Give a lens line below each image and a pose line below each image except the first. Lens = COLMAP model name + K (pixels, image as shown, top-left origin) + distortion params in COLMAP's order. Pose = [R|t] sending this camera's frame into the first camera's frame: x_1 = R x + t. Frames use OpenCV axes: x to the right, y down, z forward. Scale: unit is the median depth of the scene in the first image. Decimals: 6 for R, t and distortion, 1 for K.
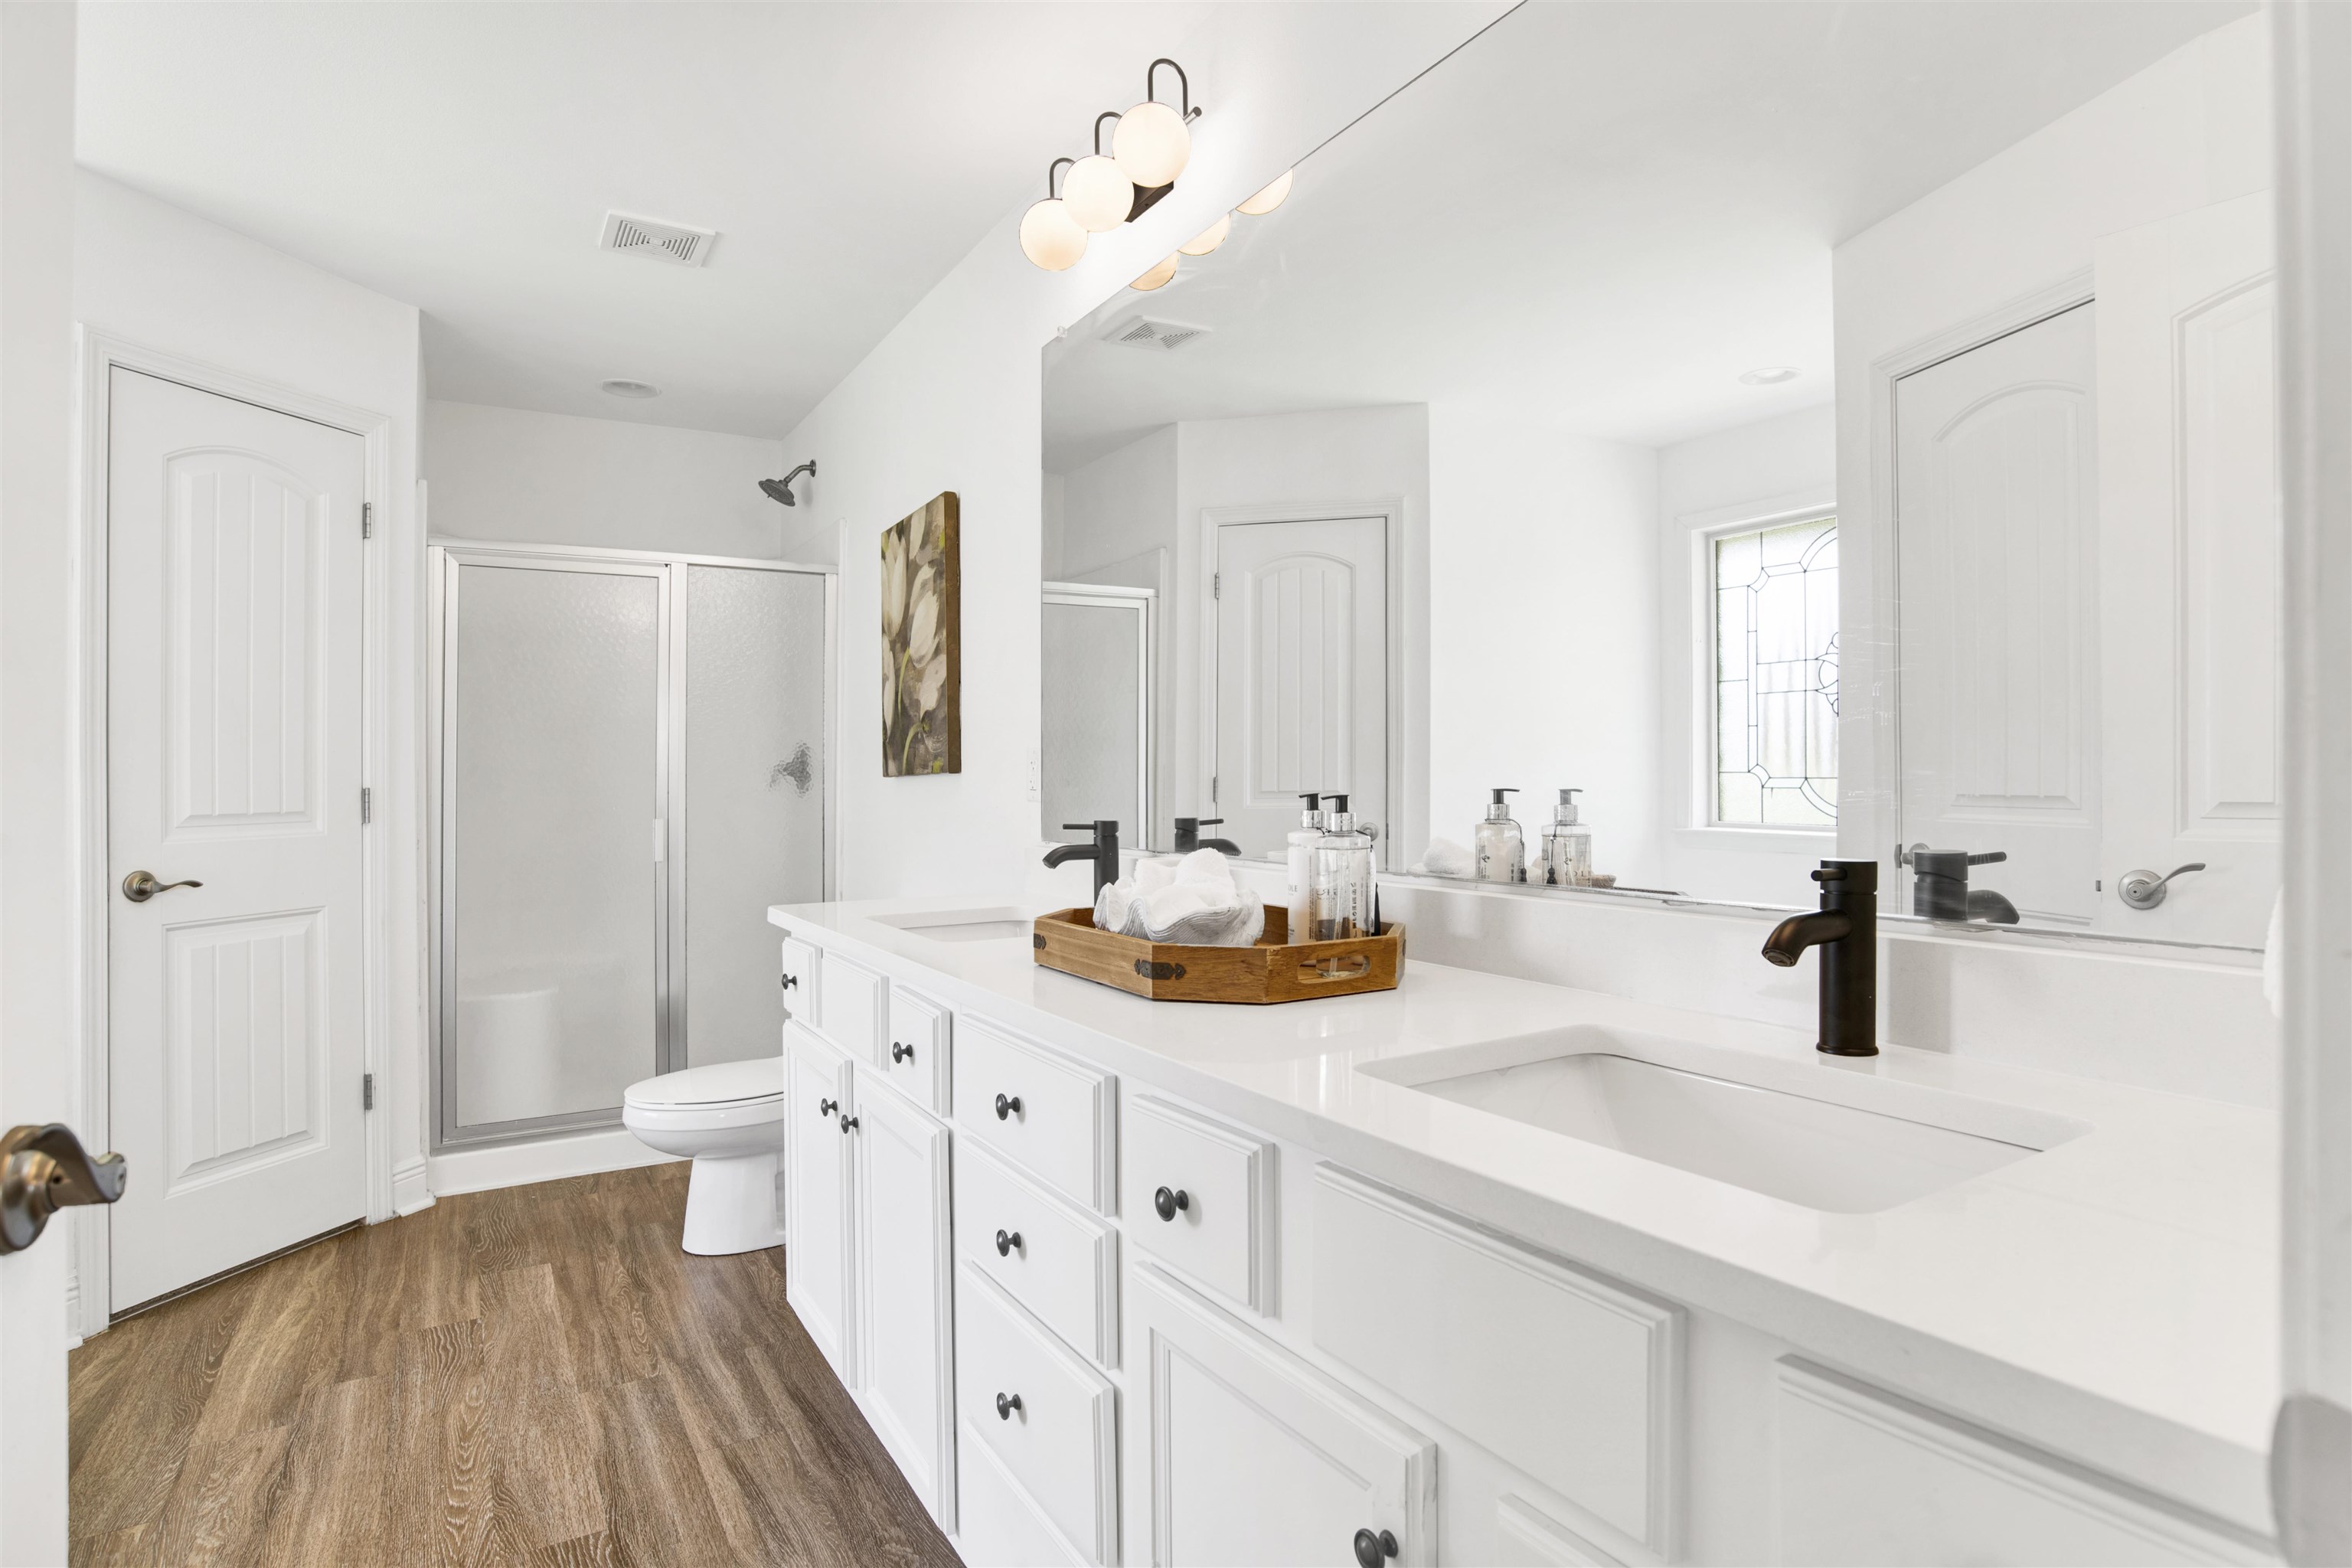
lens RADIAL K [[1235.2, 0, 1177.4], [0, 1235.2, 770.1], [0, 0, 1]] dist [-0.054718, 0.015501]
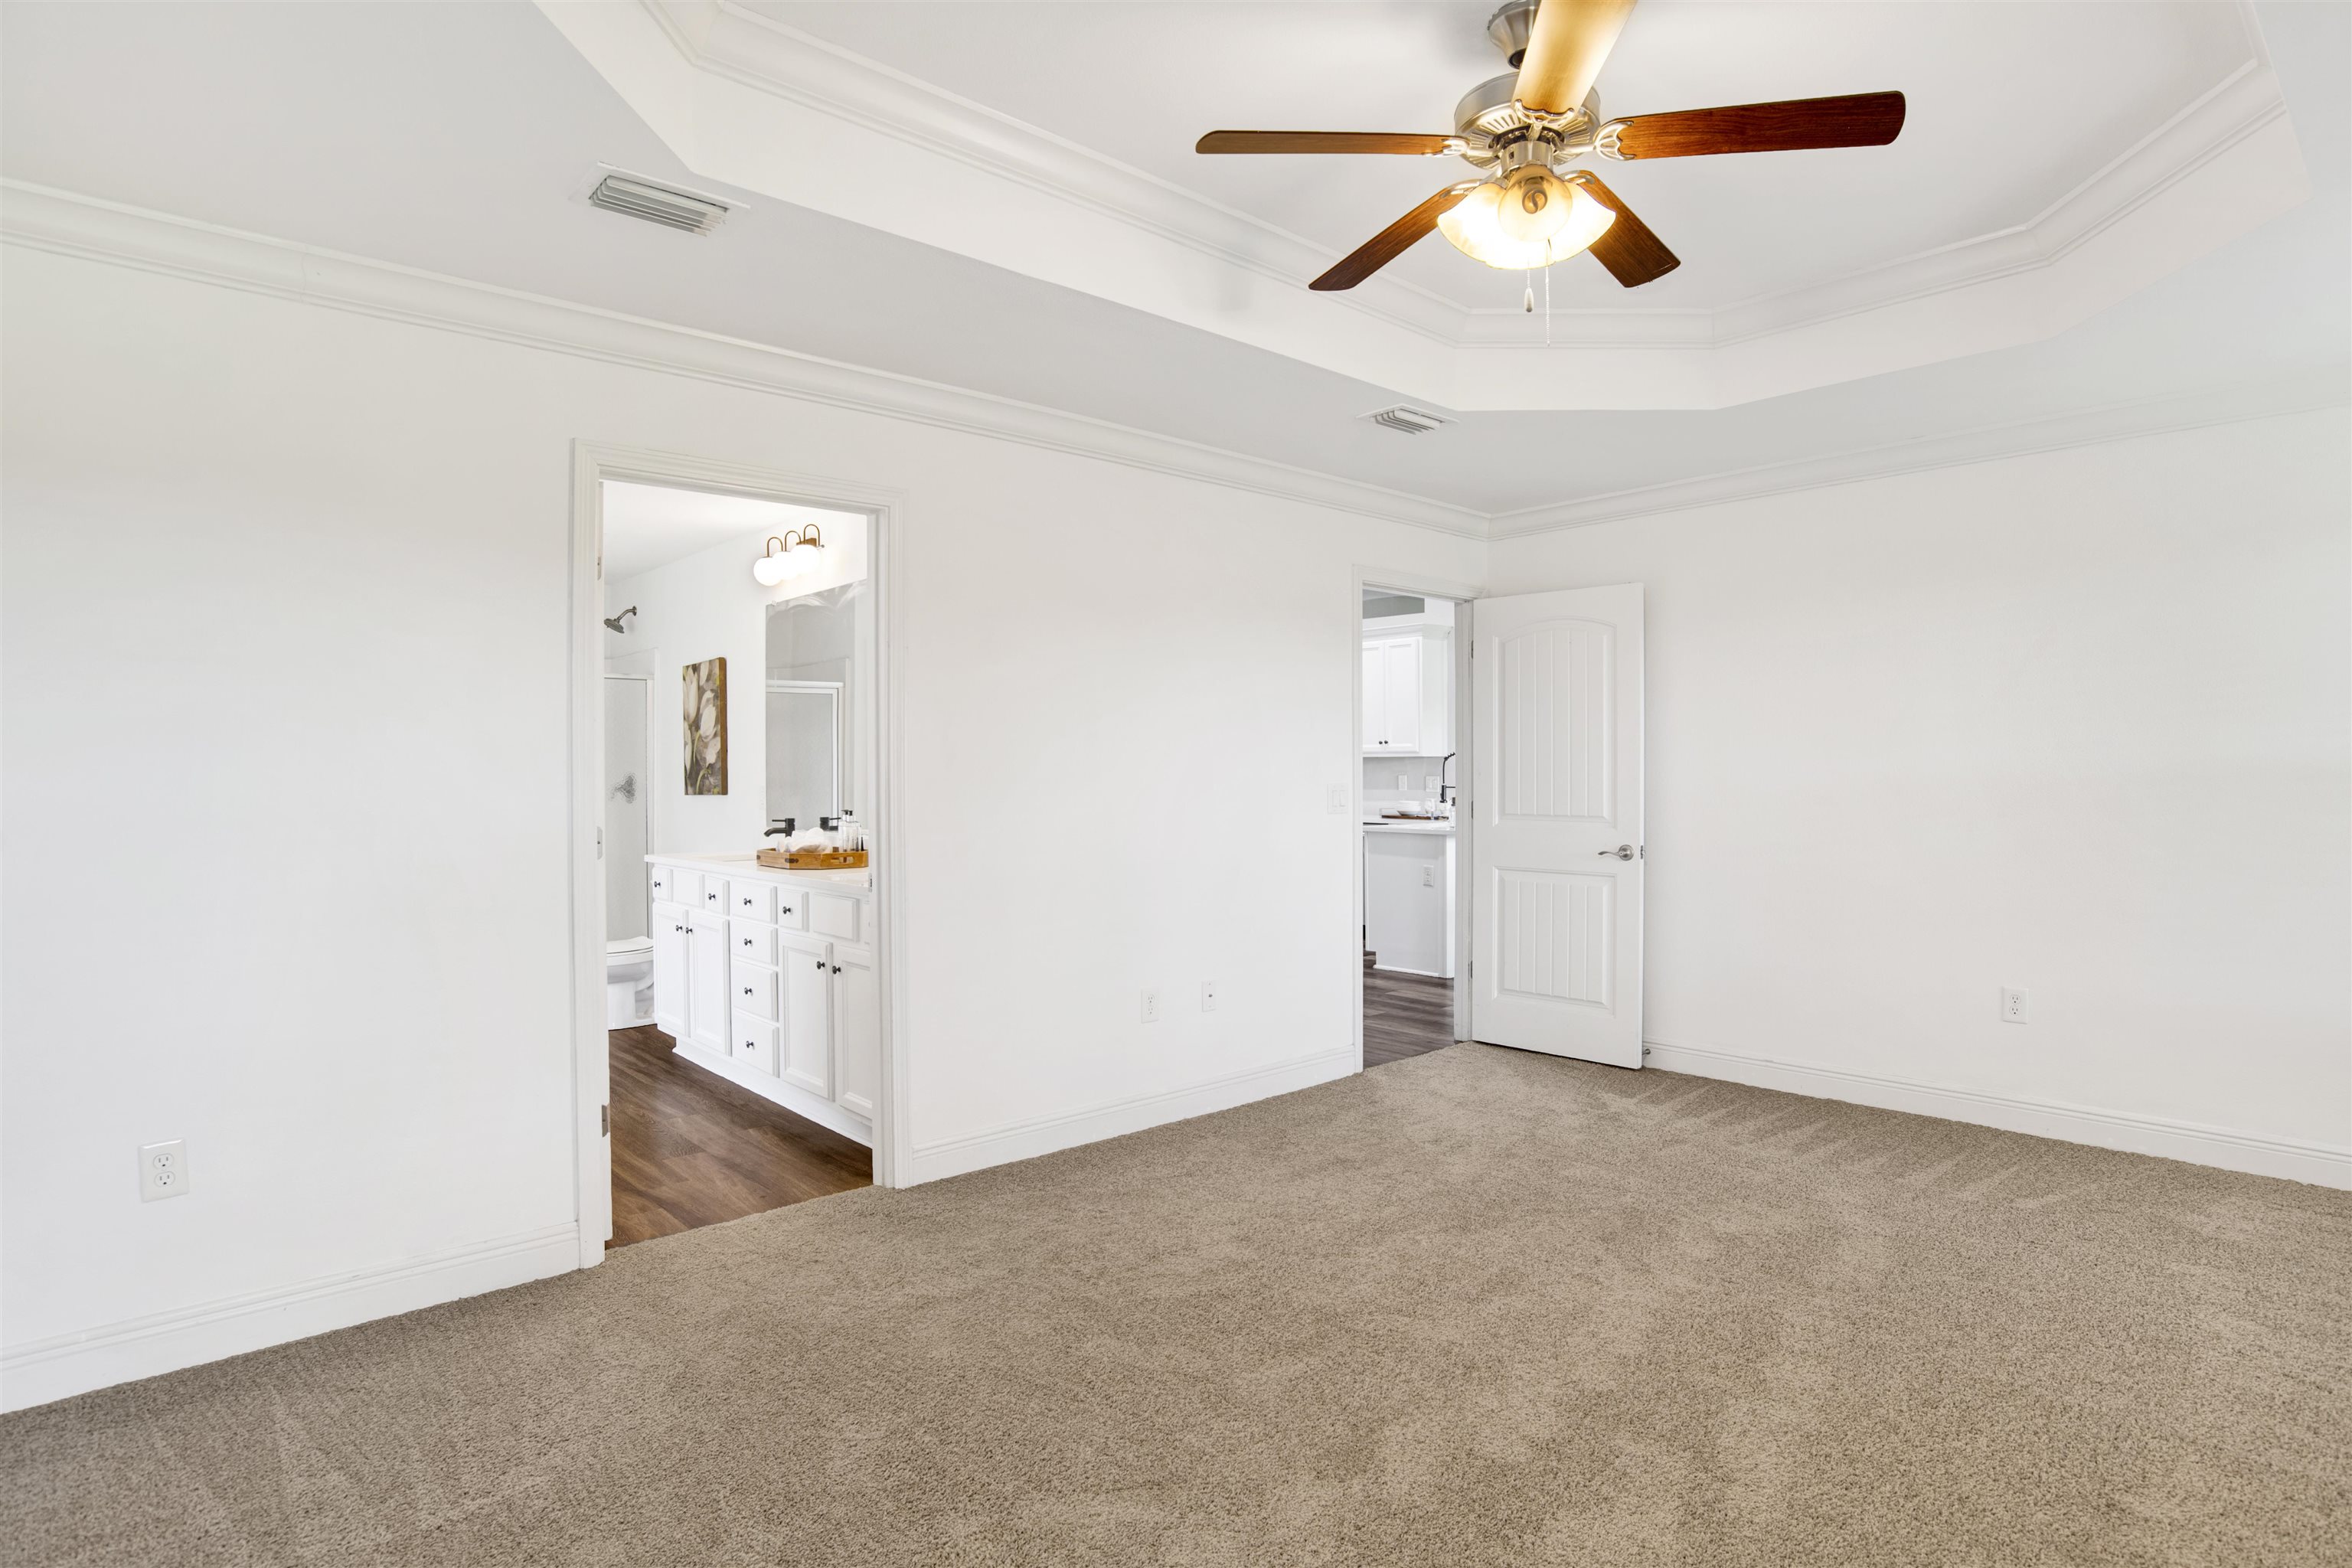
lens RADIAL K [[1235.2, 0, 1171.5], [0, 1235.2, 799.4], [0, 0, 1]] dist [-0.054718, 0.015501]
pose [[0.983542, -0.000586, 0.180677, 0.173776], [-0.004221, 0.999647, 0.026218, -0.044719], [-0.180629, -0.026549, 0.983193, -1.091754]]
